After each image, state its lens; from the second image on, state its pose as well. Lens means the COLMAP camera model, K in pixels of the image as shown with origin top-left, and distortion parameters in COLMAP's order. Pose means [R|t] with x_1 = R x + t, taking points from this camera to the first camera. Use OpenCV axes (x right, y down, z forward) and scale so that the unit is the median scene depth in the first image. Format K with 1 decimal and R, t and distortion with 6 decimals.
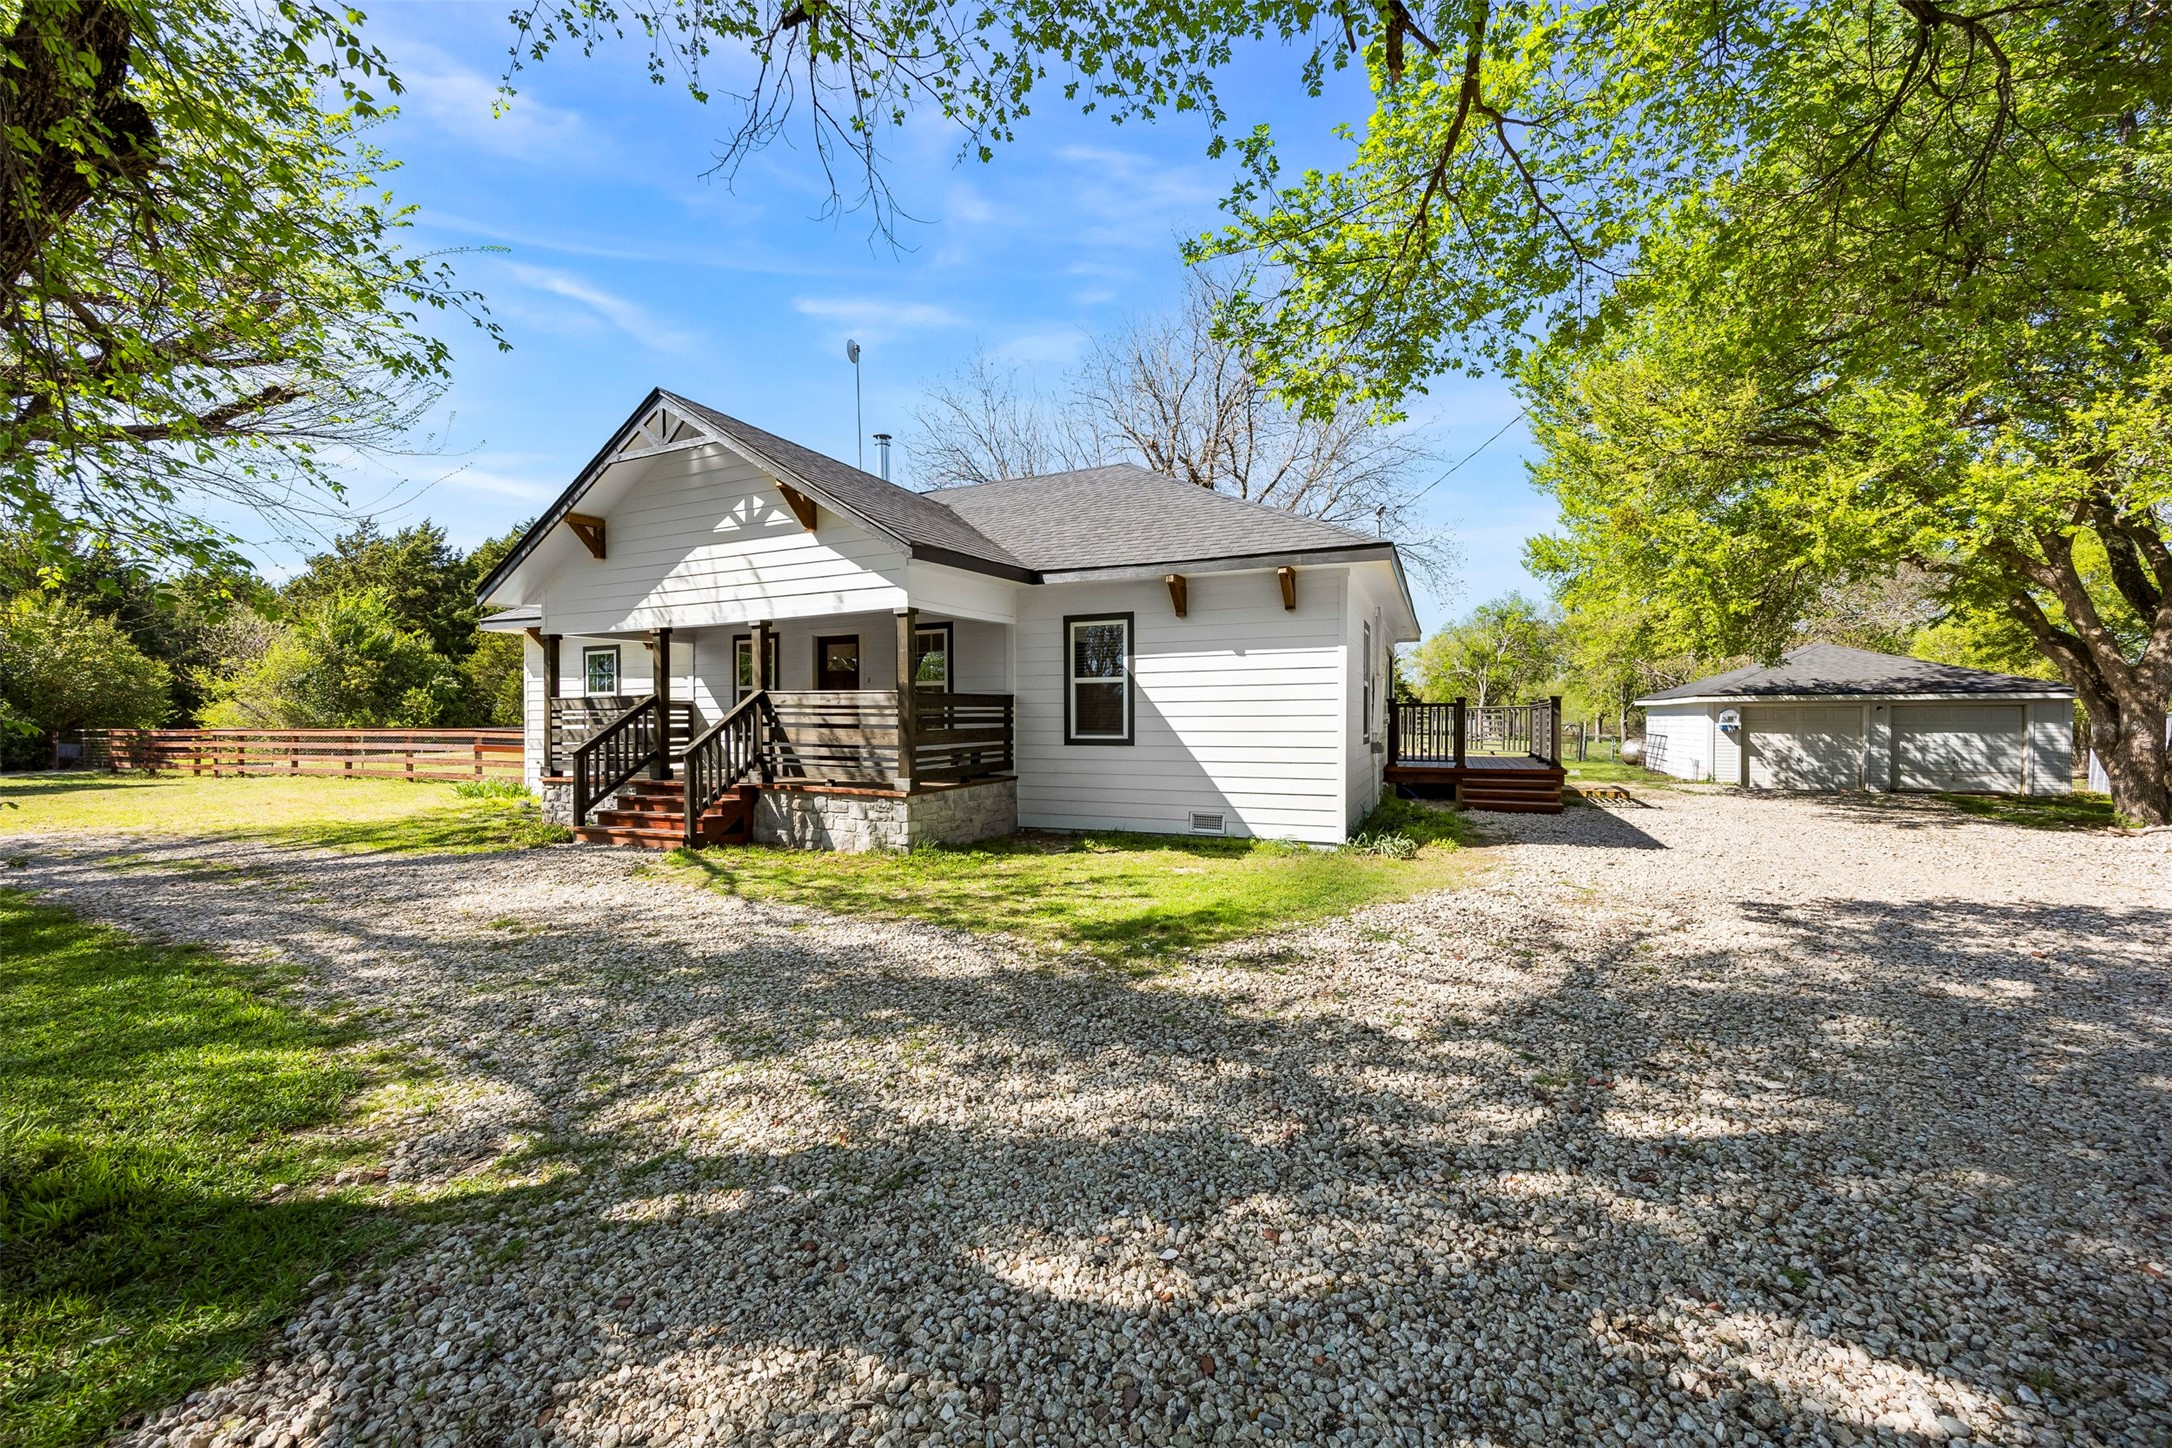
lens RADIAL K [[846.2, 0, 1086.7], [0, 846.2, 718.2], [0, 0, 1]] dist [0.000270, 0.000004]
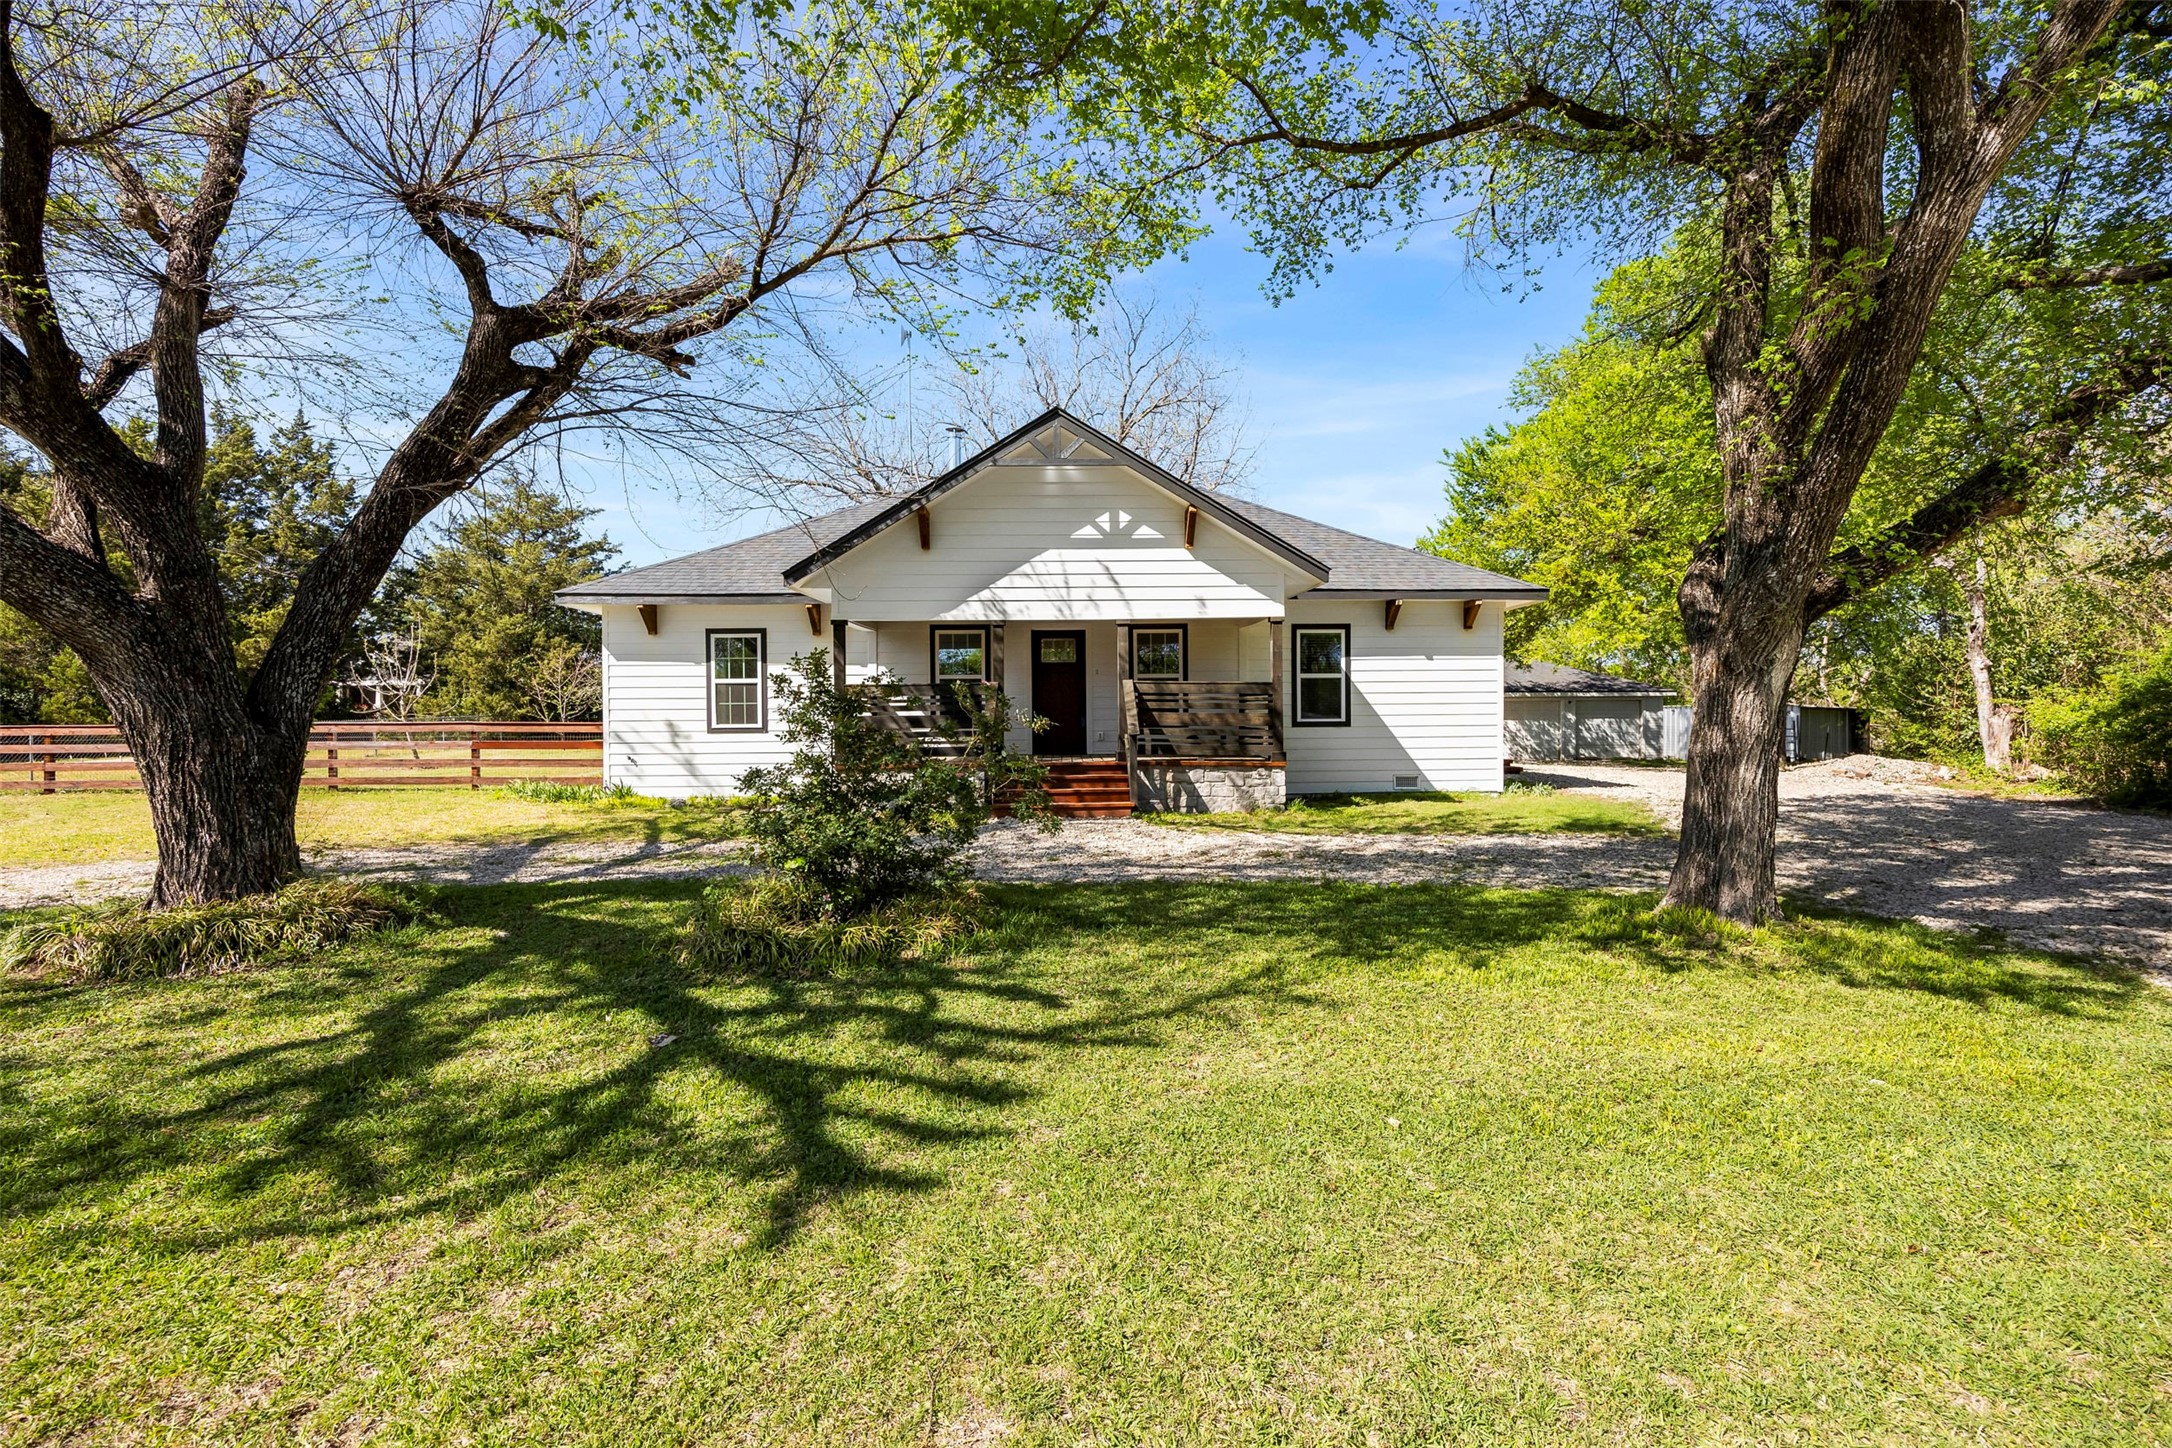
lens RADIAL K [[919.9, 0, 1086.0], [0, 919.9, 724.0], [0, 0, 1]] dist [-0.000059, -0.000030]
pose [[0.900034, -0.007489, 0.435755, -0.945551], [0.003177, 0.999939, 0.010622, 0.012508], [-0.435808, -0.008176, 0.900003, -0.100180]]
